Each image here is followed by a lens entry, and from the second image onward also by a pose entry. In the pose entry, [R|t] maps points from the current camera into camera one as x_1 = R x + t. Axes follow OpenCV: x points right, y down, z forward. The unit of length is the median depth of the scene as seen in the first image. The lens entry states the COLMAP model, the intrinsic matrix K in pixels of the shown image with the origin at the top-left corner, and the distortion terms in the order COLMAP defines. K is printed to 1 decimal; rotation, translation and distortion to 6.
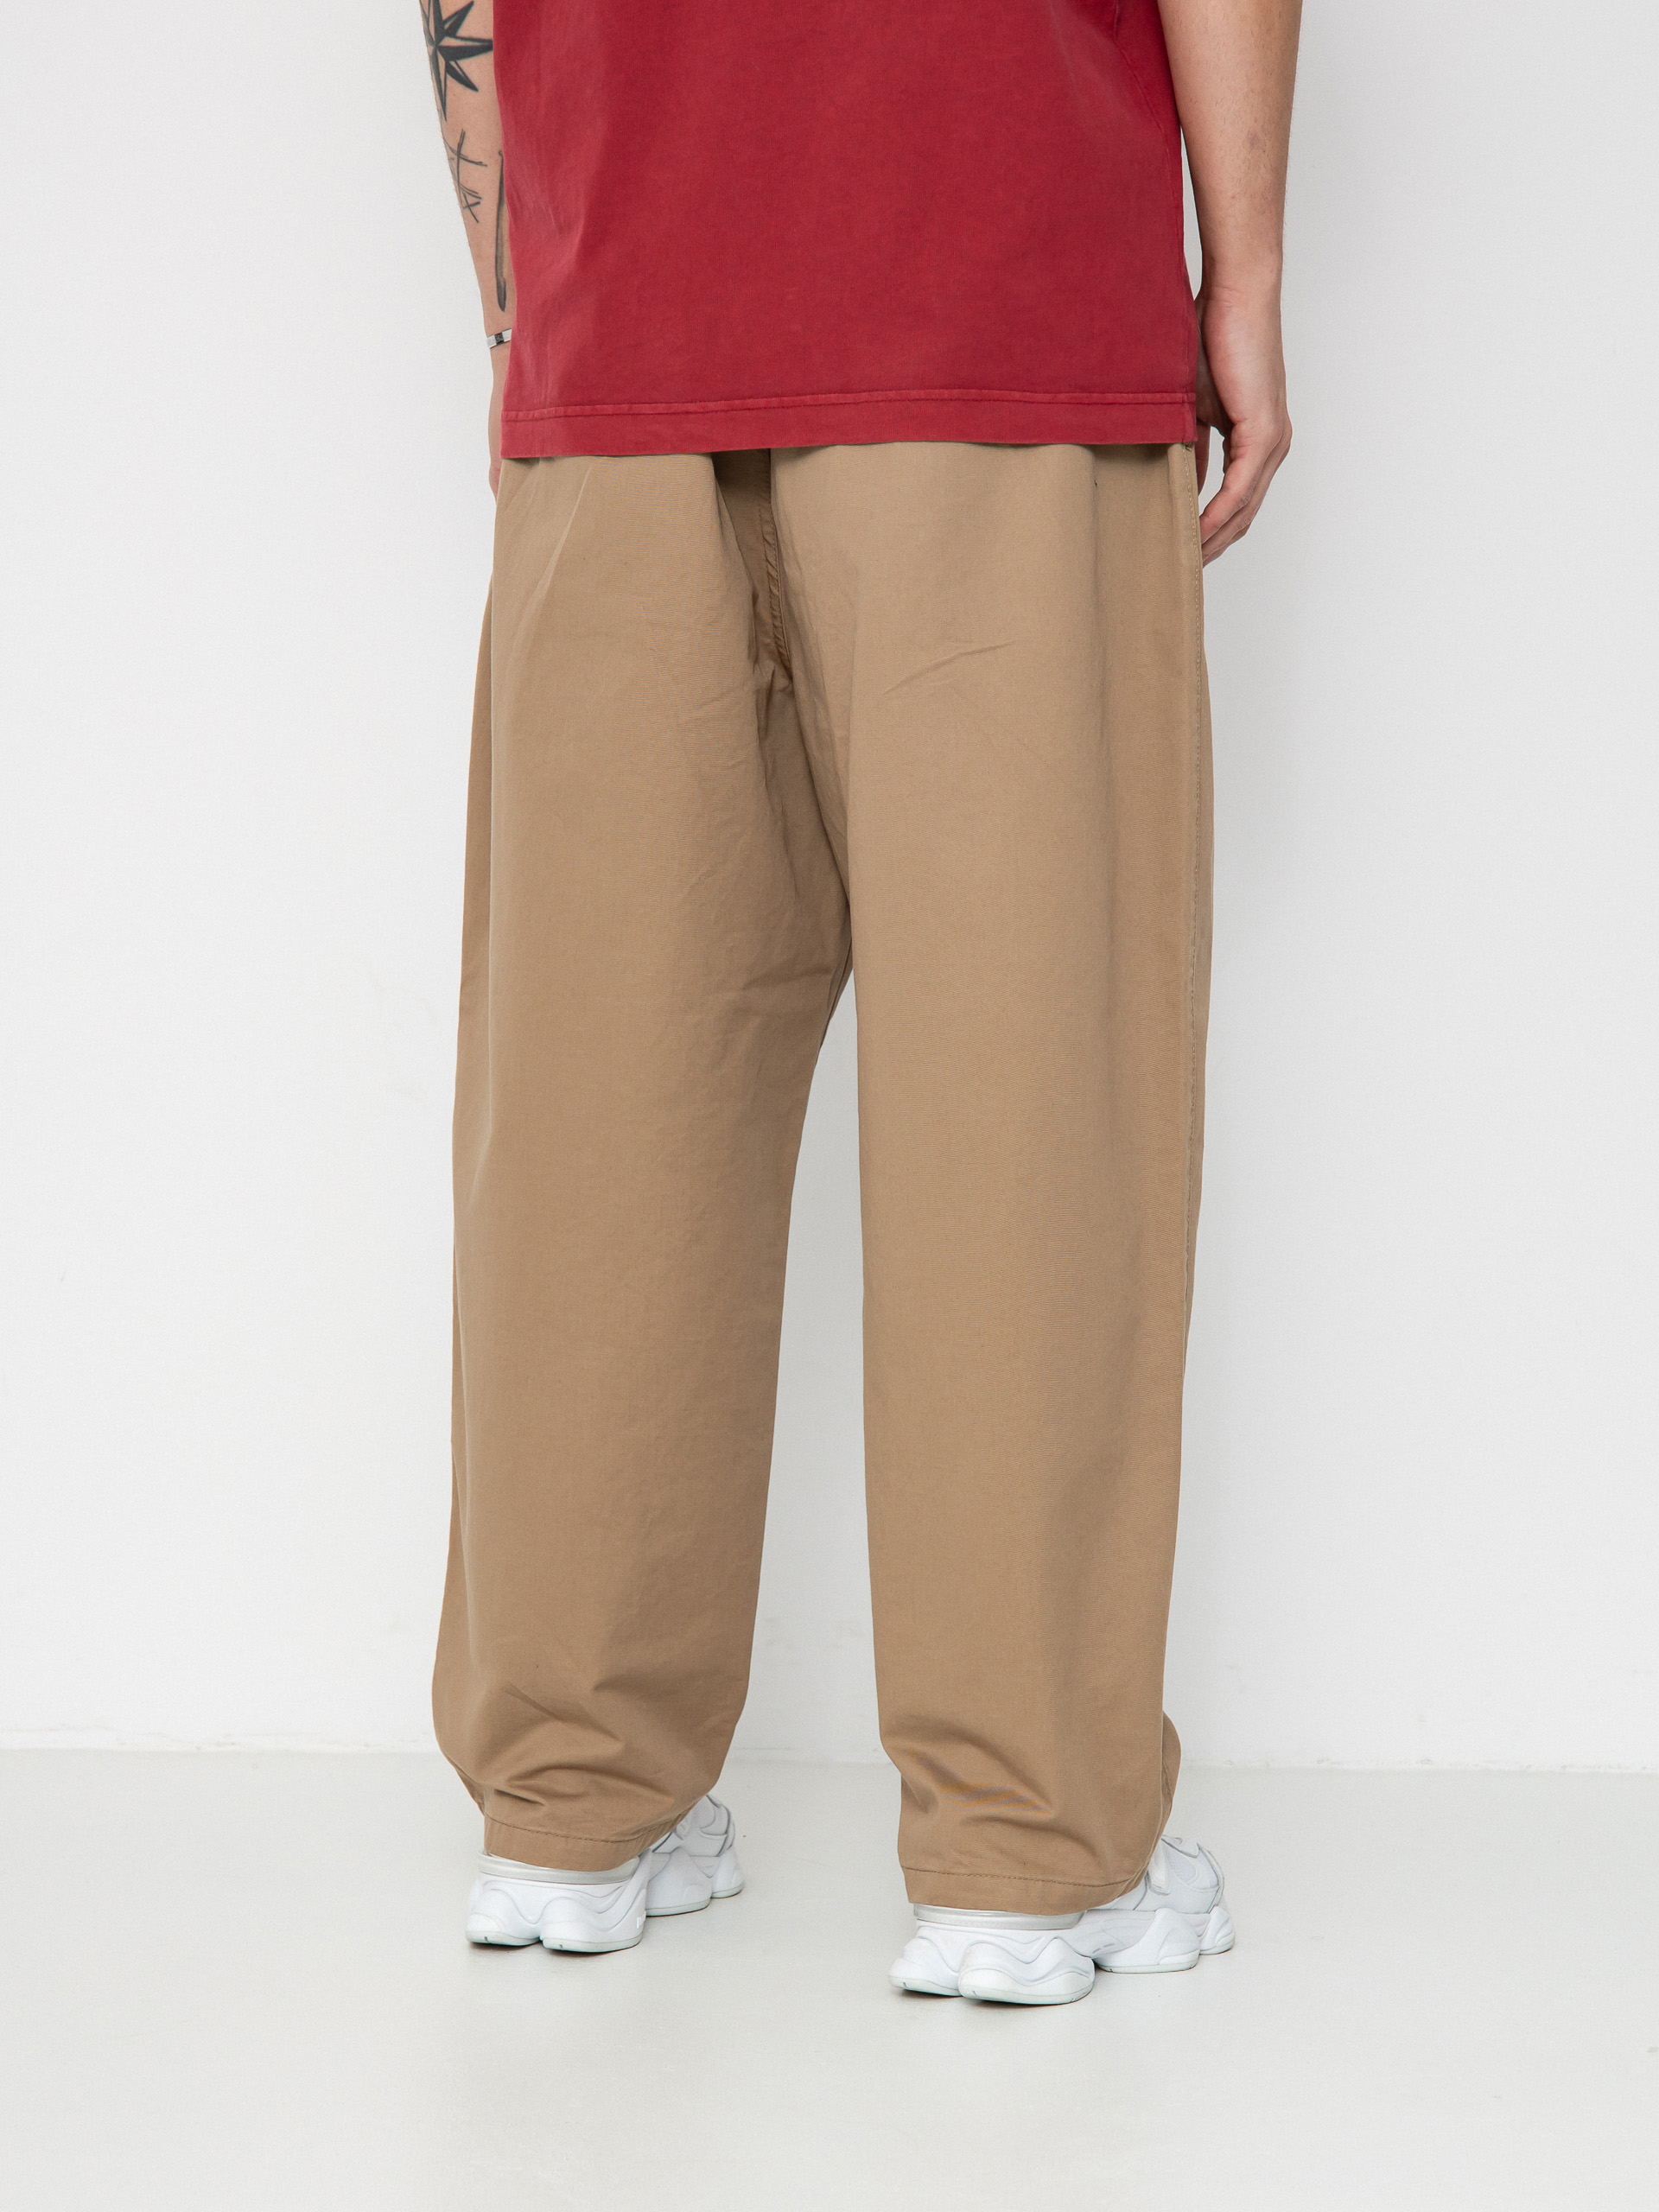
lens RADIAL K [[4166.0, 0, 822.1], [0, 4166.0, 1104.4], [0, 0, 1]] dist [0.083649, 0.000000]
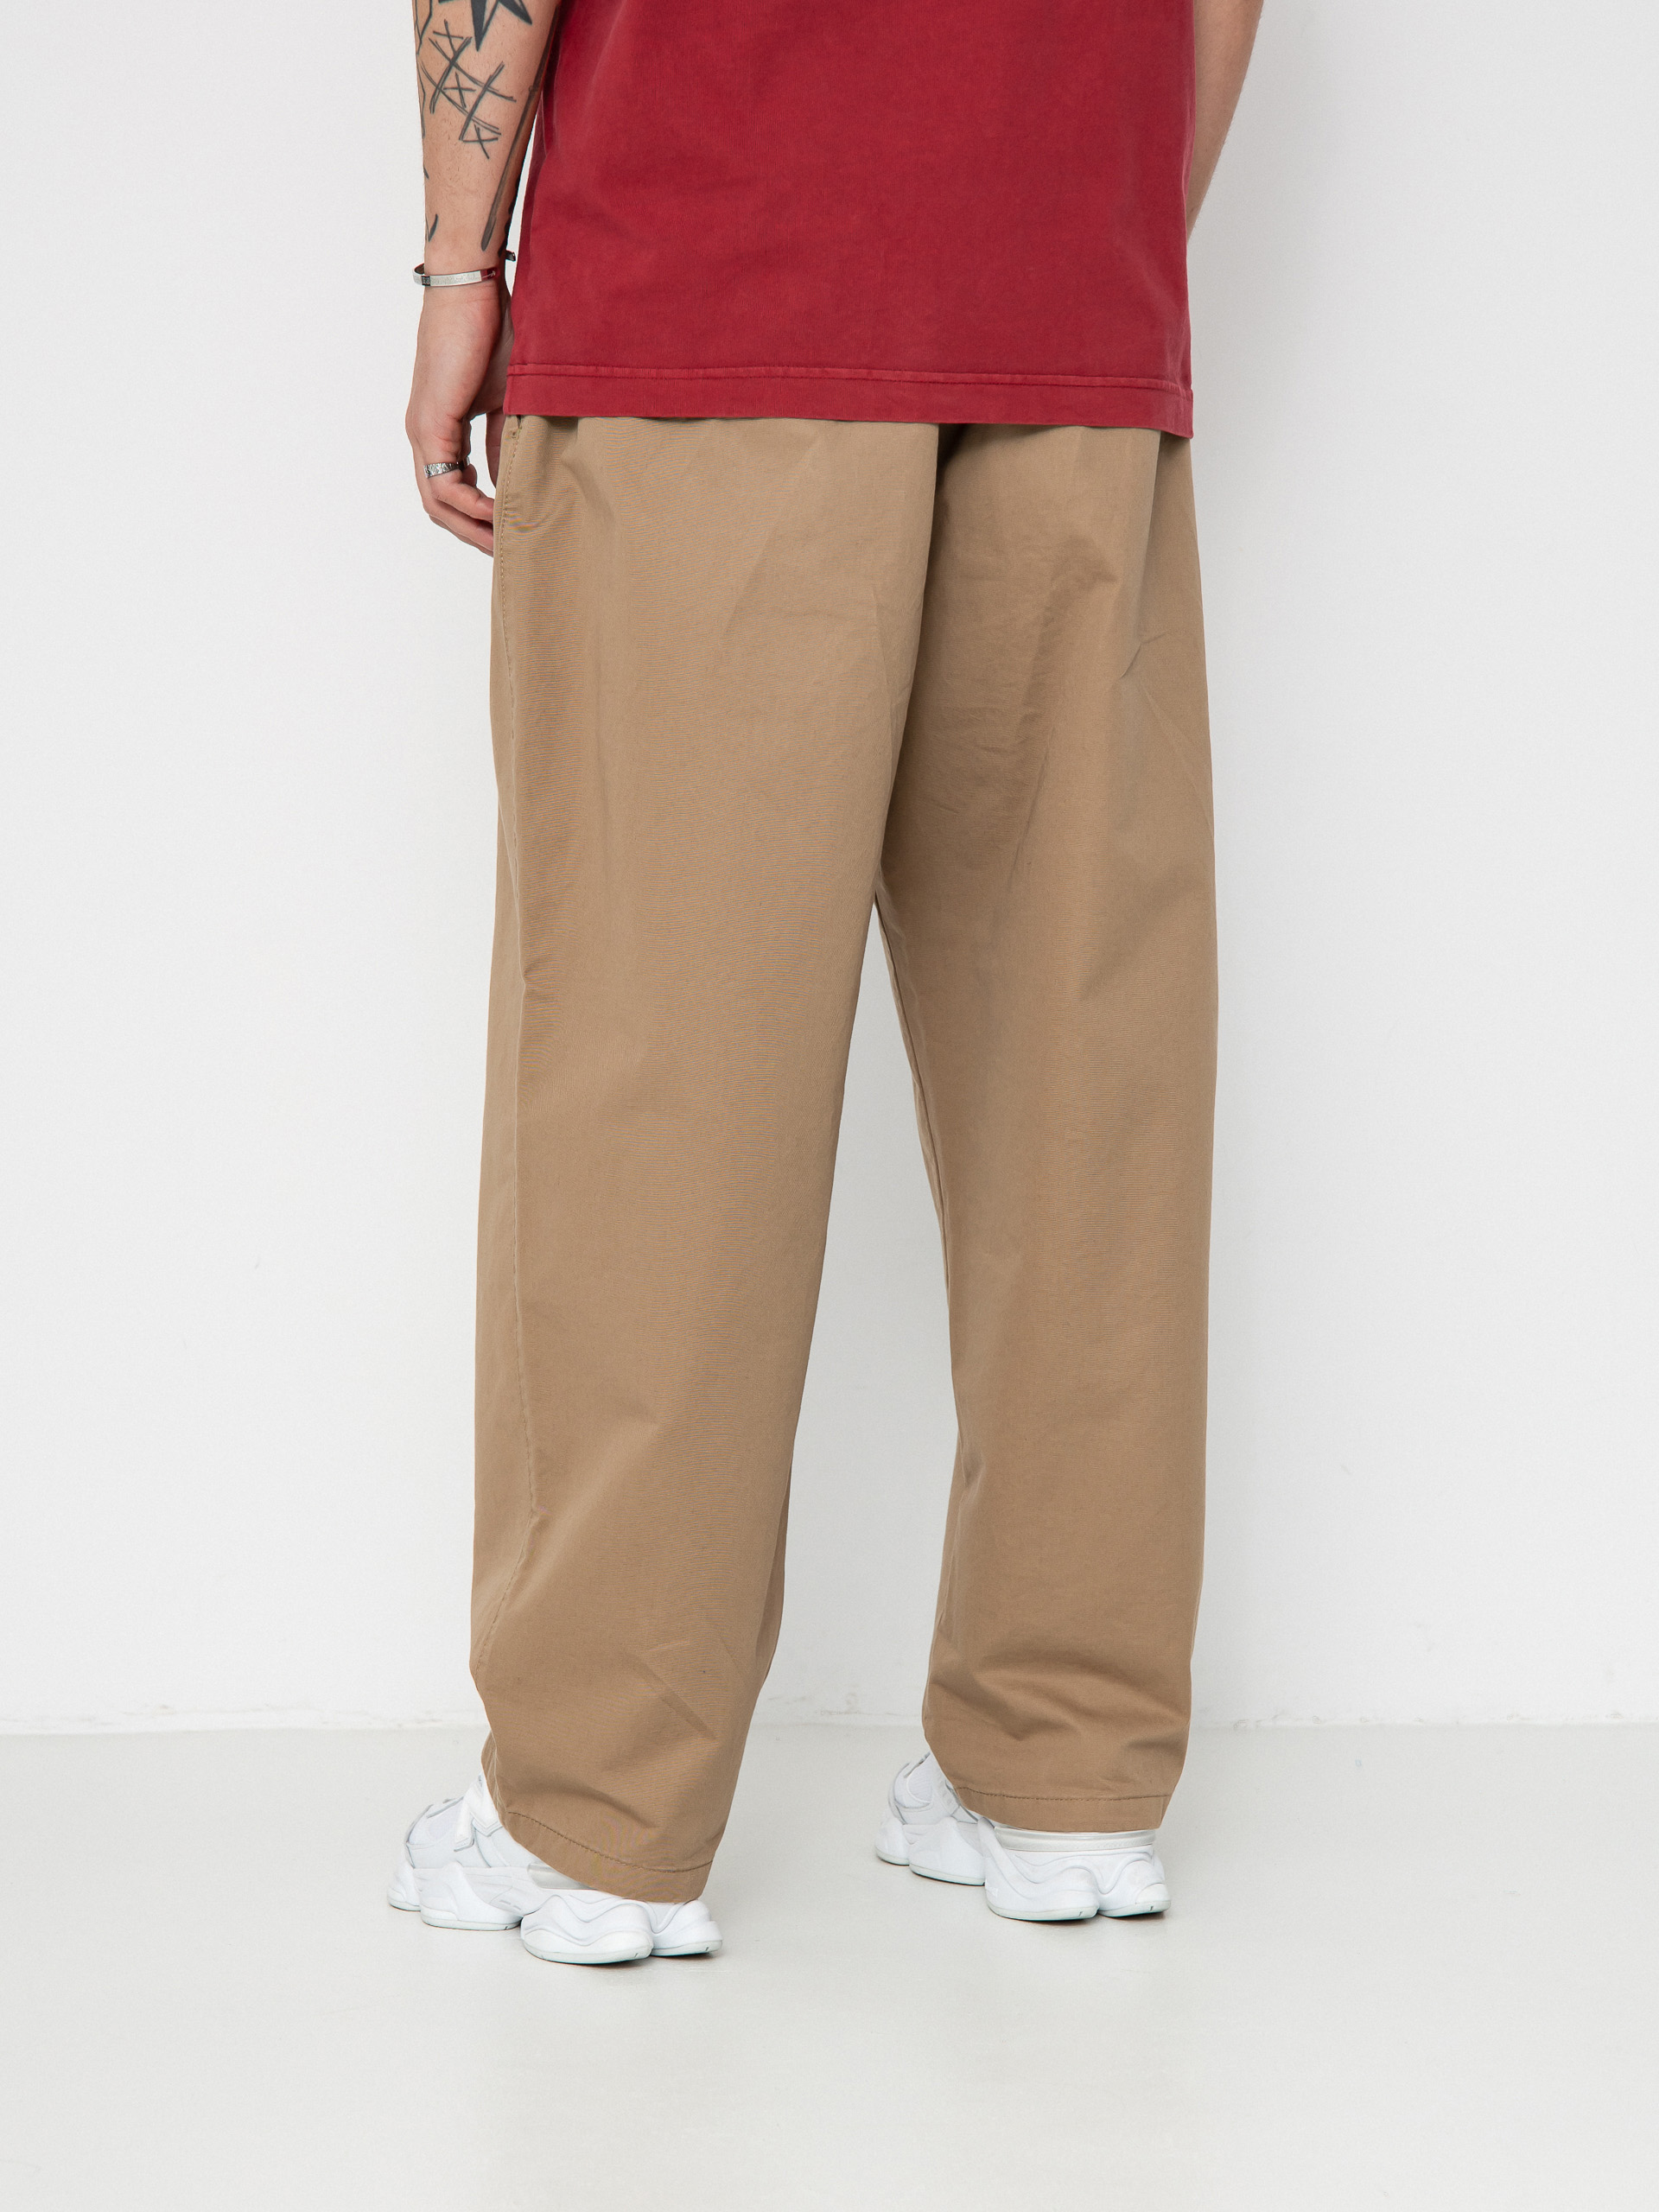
lens RADIAL K [[4166.0, 0, 837.9], [0, 4166.0, 1104.2], [0, 0, 1]] dist [0.083649, 0.000000]
pose [[0.947920, 0.027425, 0.317327, -0.366491], [-0.029265, 0.999571, 0.001031, 0.006837], [-0.317163, -0.010263, 0.948316, 0.056655]]
